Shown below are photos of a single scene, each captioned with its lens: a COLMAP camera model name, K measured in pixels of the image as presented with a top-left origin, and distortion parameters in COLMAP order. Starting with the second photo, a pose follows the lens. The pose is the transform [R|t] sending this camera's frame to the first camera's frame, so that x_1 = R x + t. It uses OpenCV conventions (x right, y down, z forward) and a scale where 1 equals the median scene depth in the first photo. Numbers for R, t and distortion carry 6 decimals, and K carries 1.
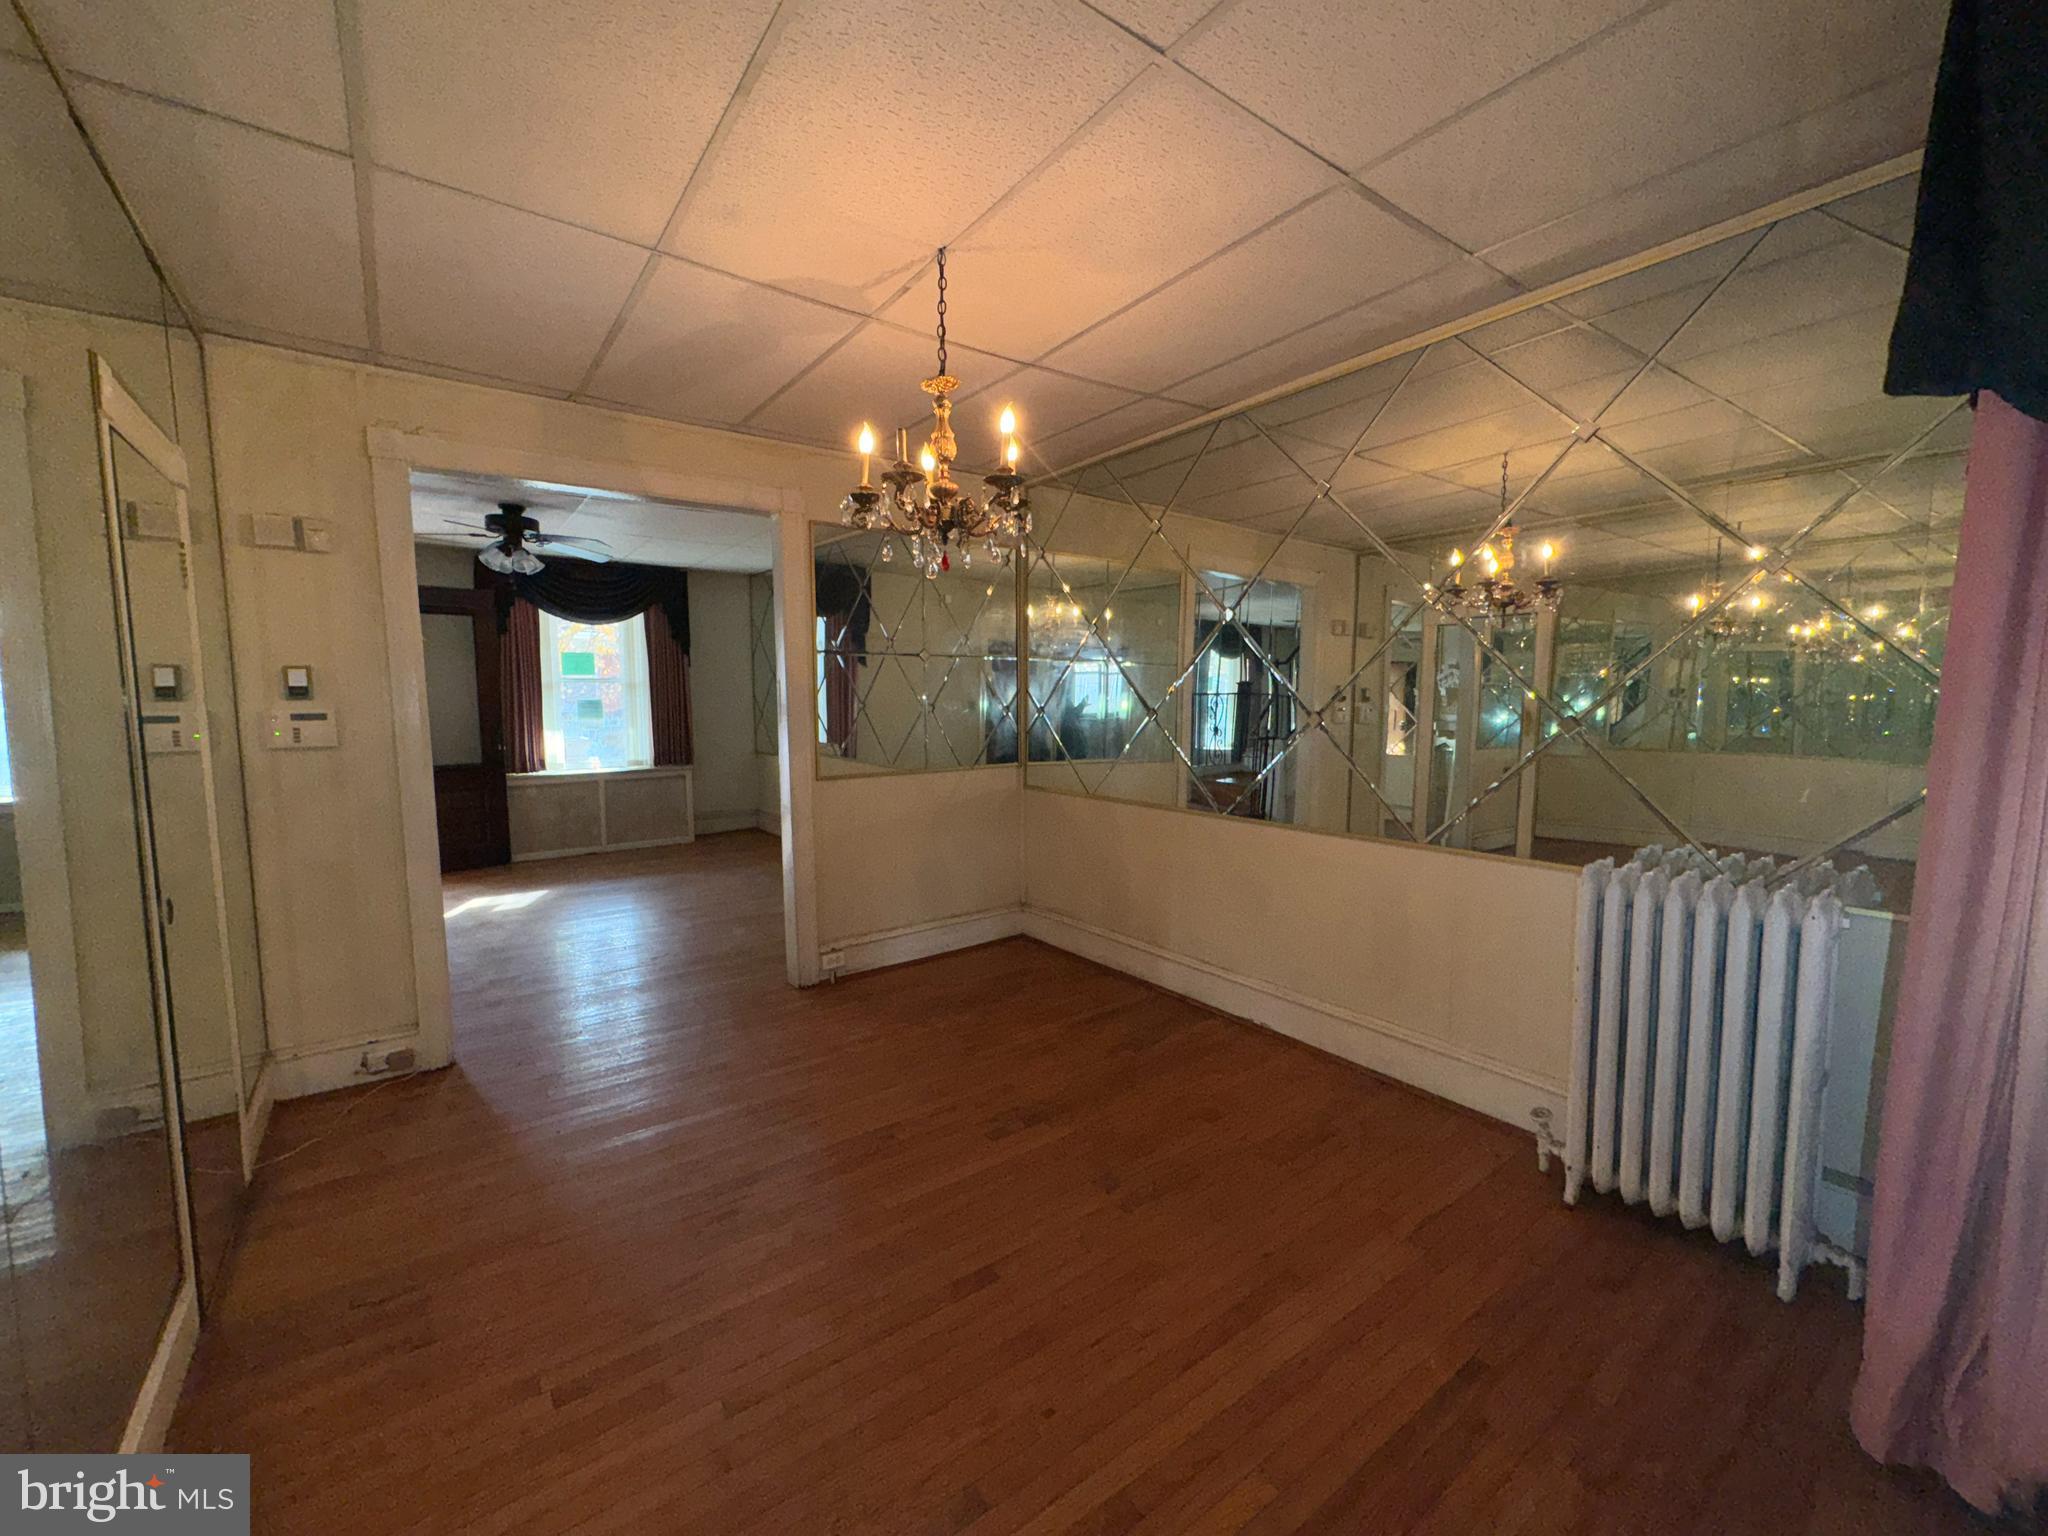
lens RADIAL K [[820.3, 0, 1017.3], [0, 820.3, 766.8], [0, 0, 1]] dist [-0.006285, 0.001431]
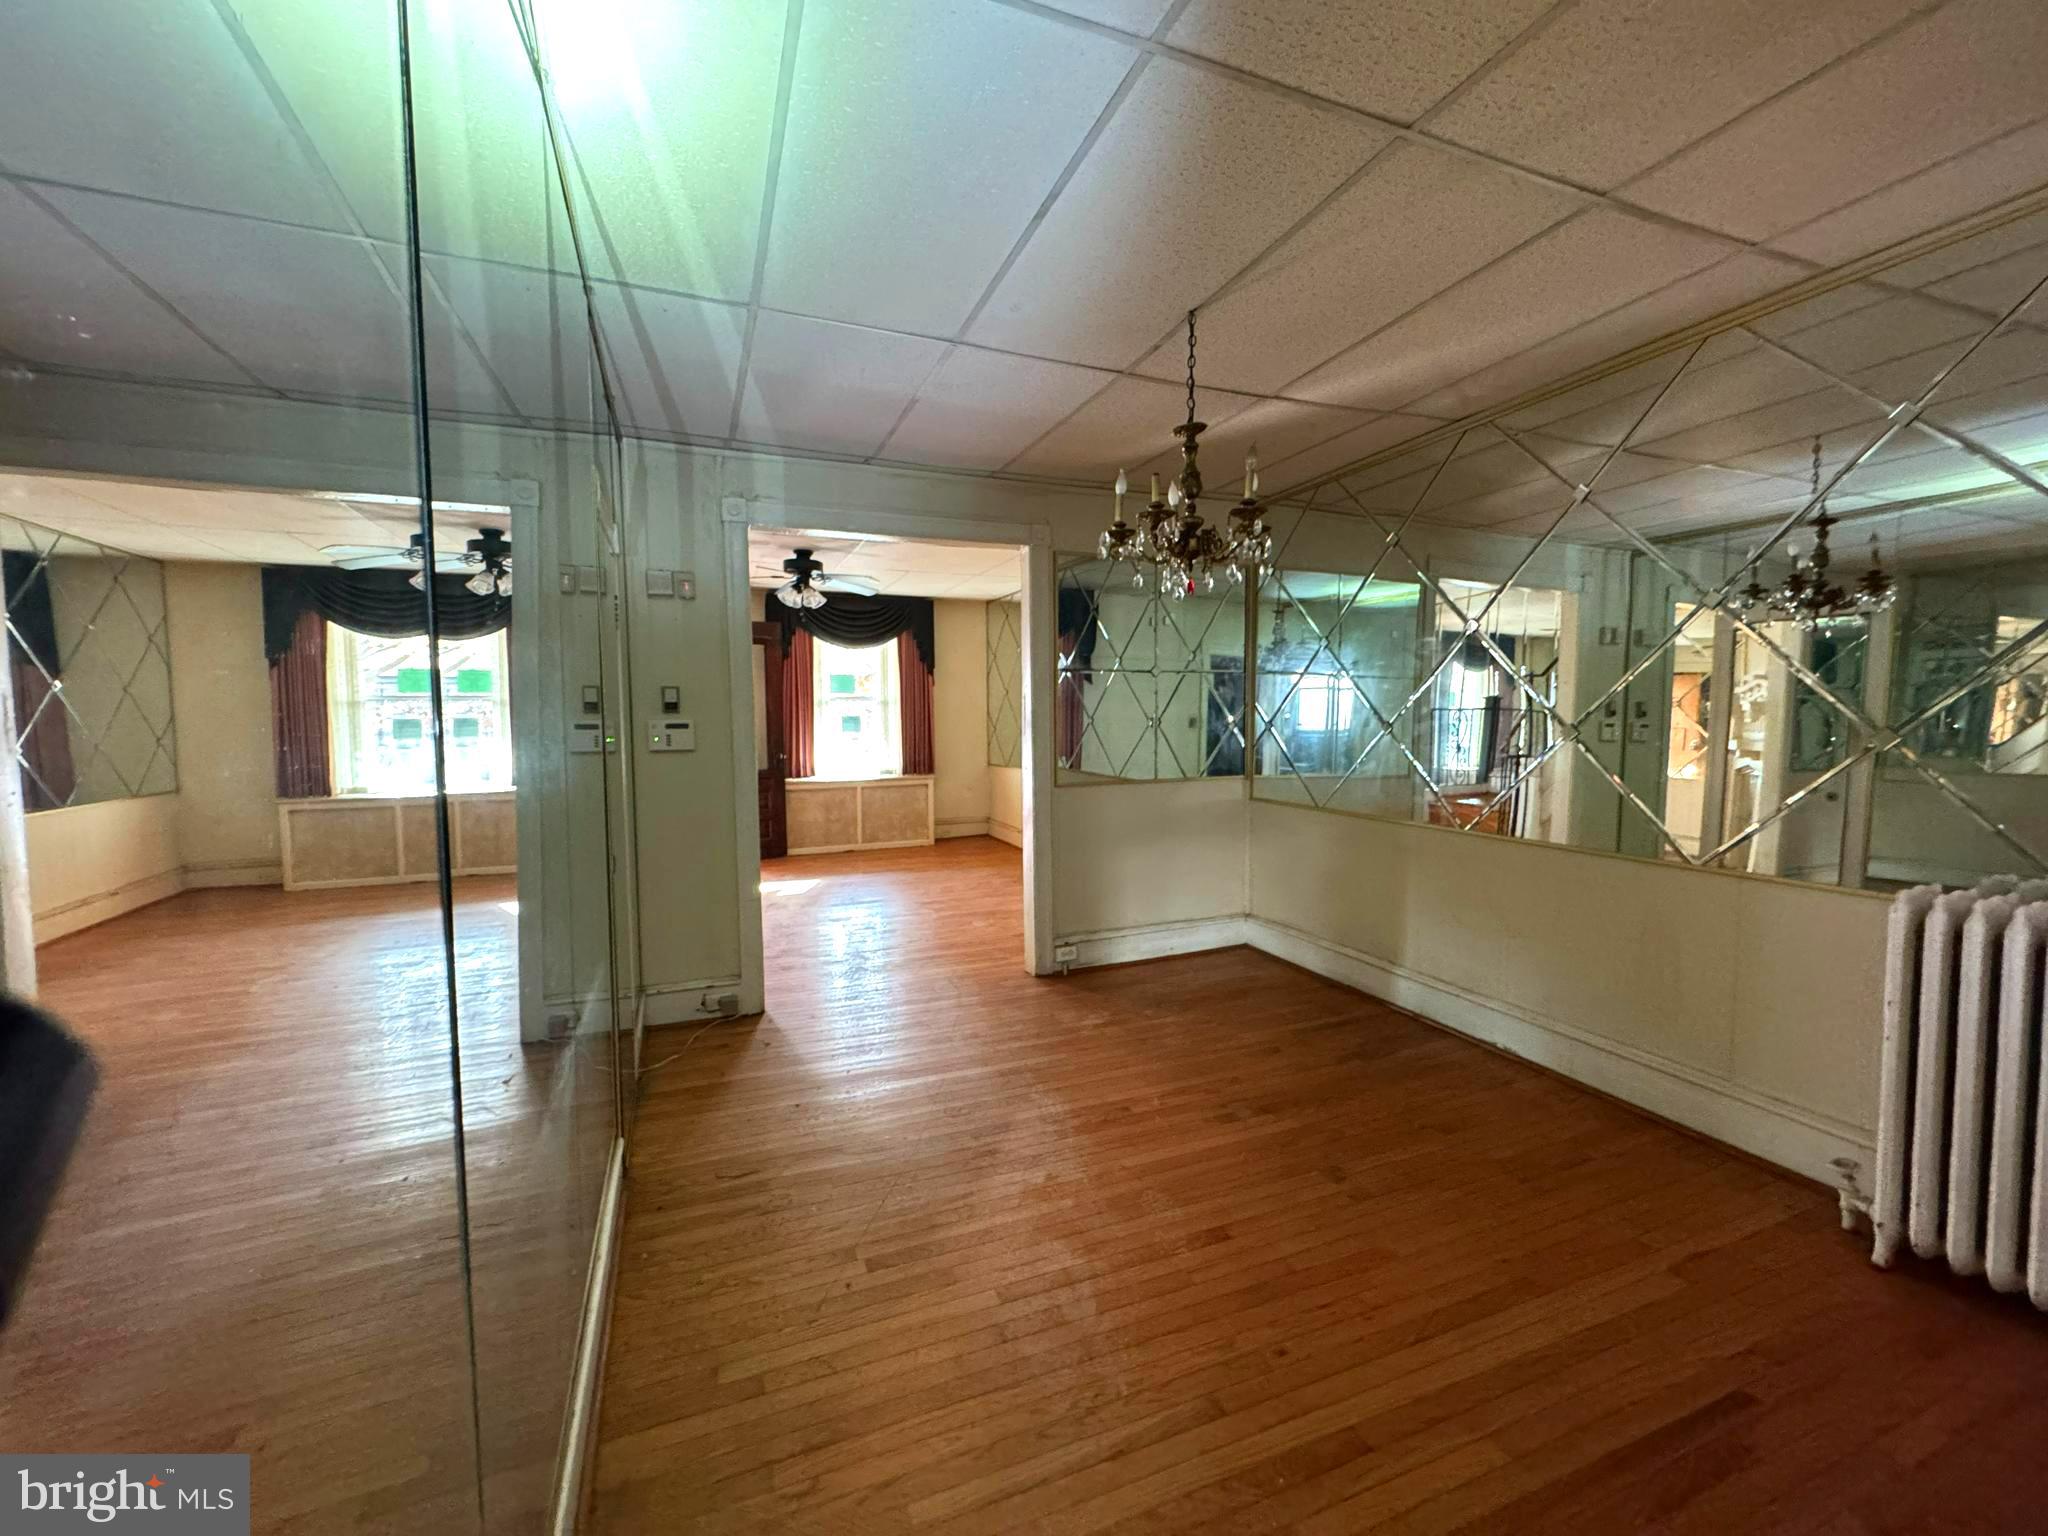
lens RADIAL K [[820.3, 0, 1017.8], [0, 820.3, 770.7], [0, 0, 1]] dist [-0.006285, 0.001431]
pose [[0.967267, 0.016103, -0.253248, -0.013010], [-0.020487, 0.999682, -0.014682, 0.009395], [0.252931, 0.019389, 0.967290, -0.059853]]
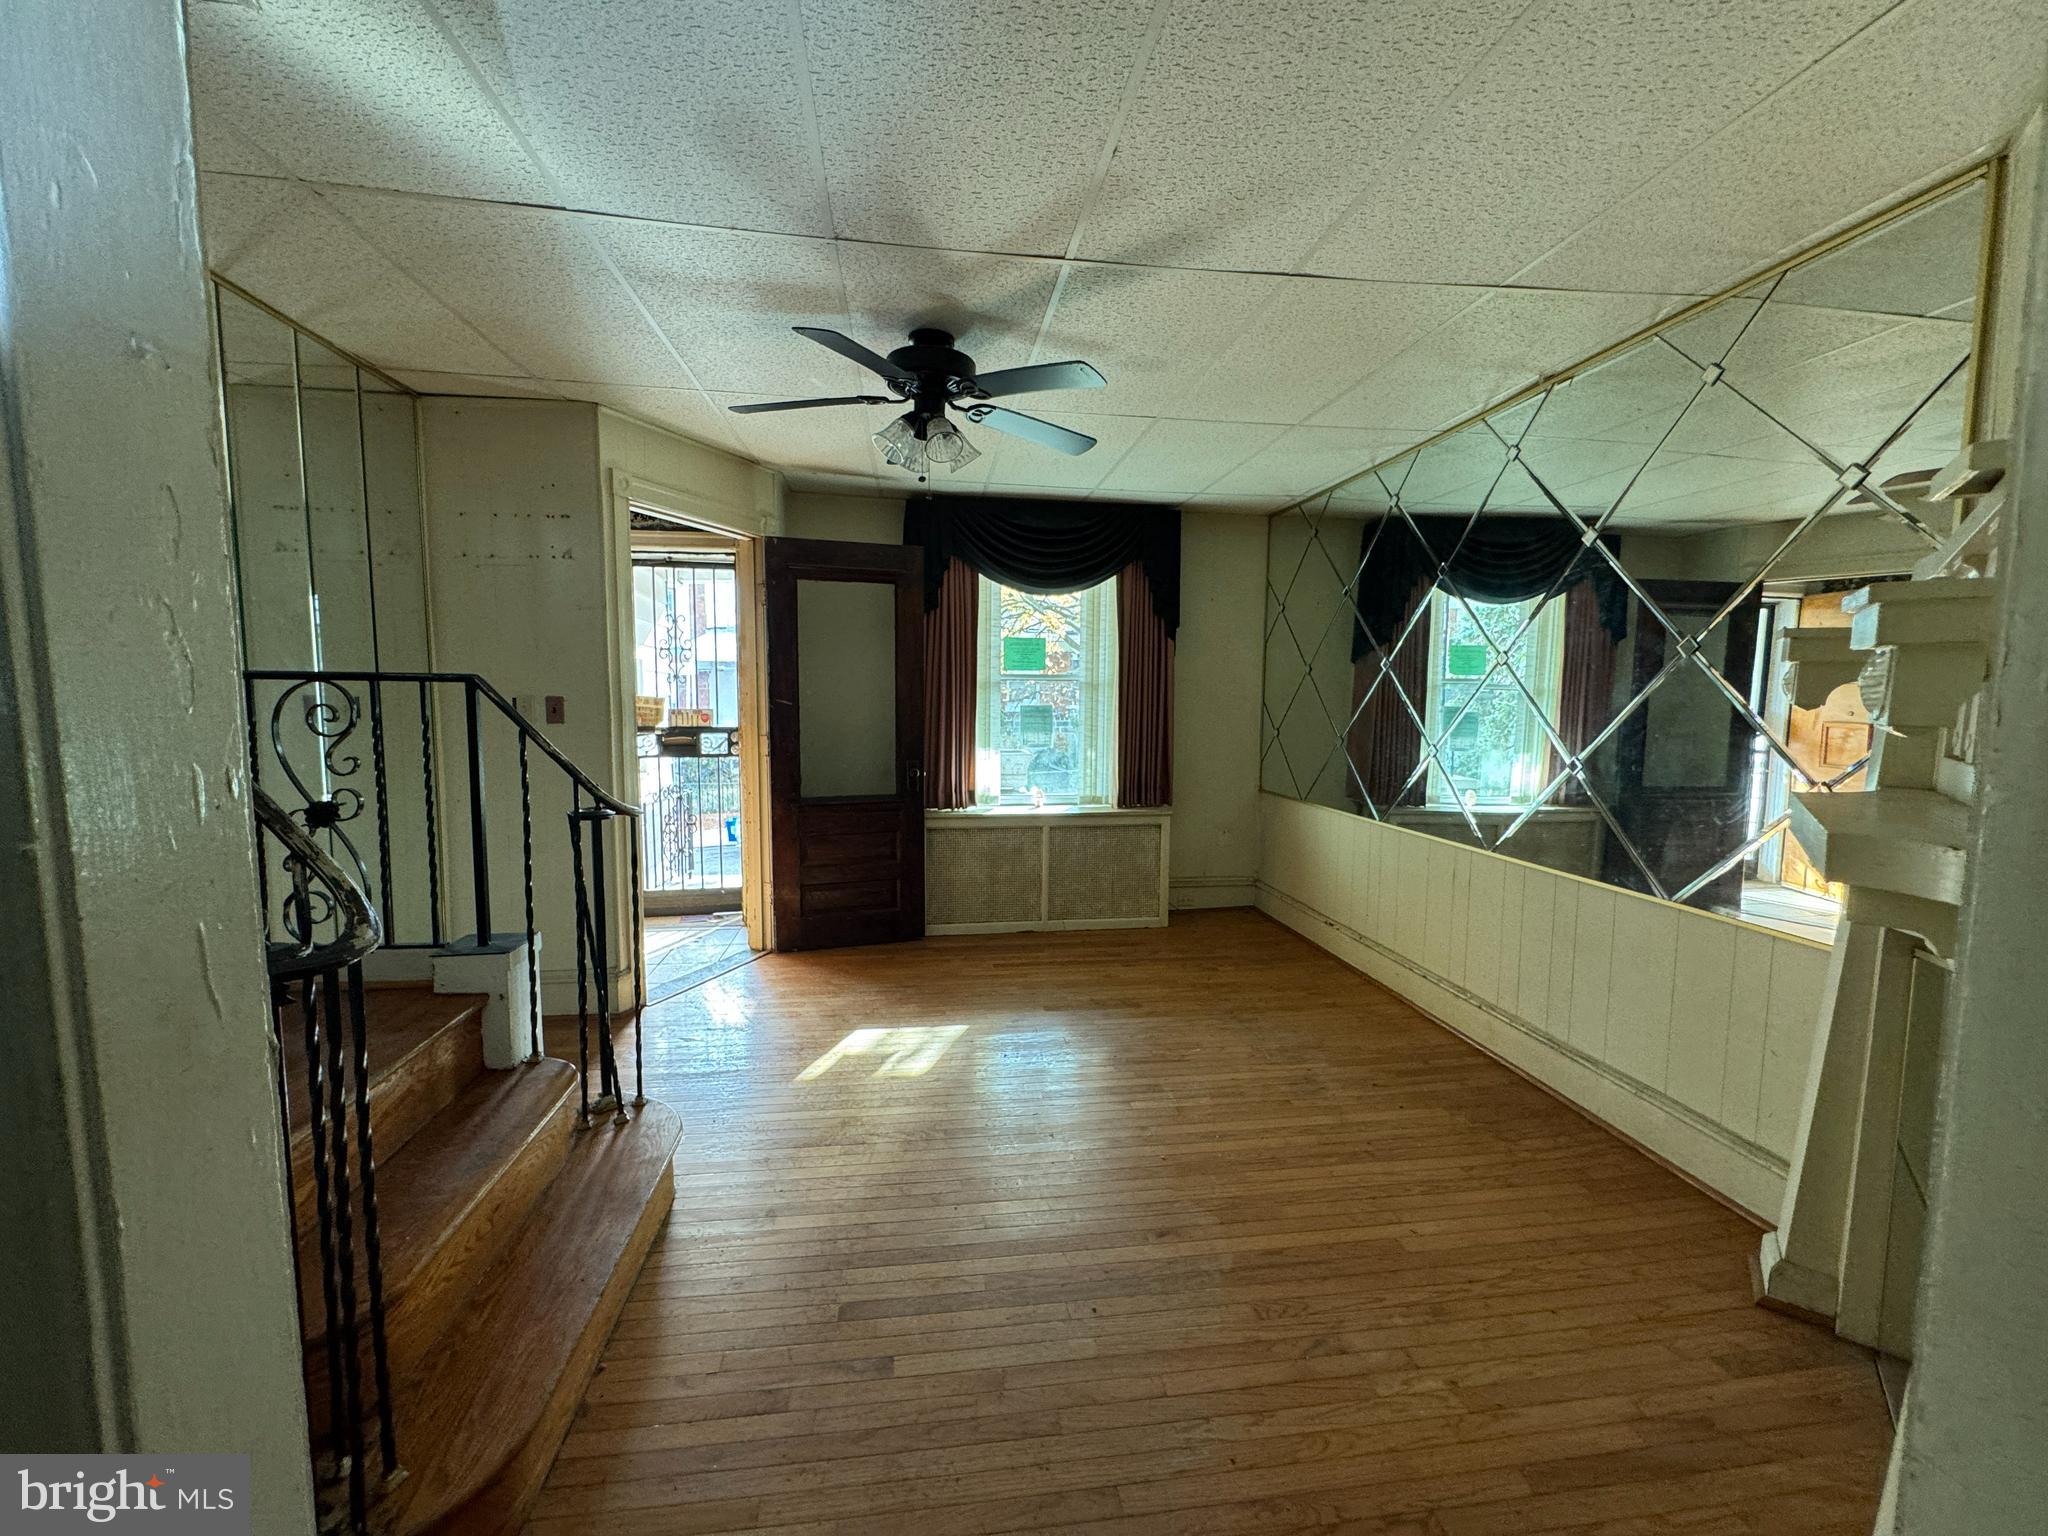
lens RADIAL K [[820.3, 0, 1010.9], [0, 820.3, 771.8], [0, 0, 1]] dist [-0.006285, 0.001431]
pose [[0.874889, 0.050548, -0.481678, -0.300247], [-0.053292, 0.998547, 0.007994, -0.045199], [0.481383, 0.018676, 0.876312, 0.561602]]
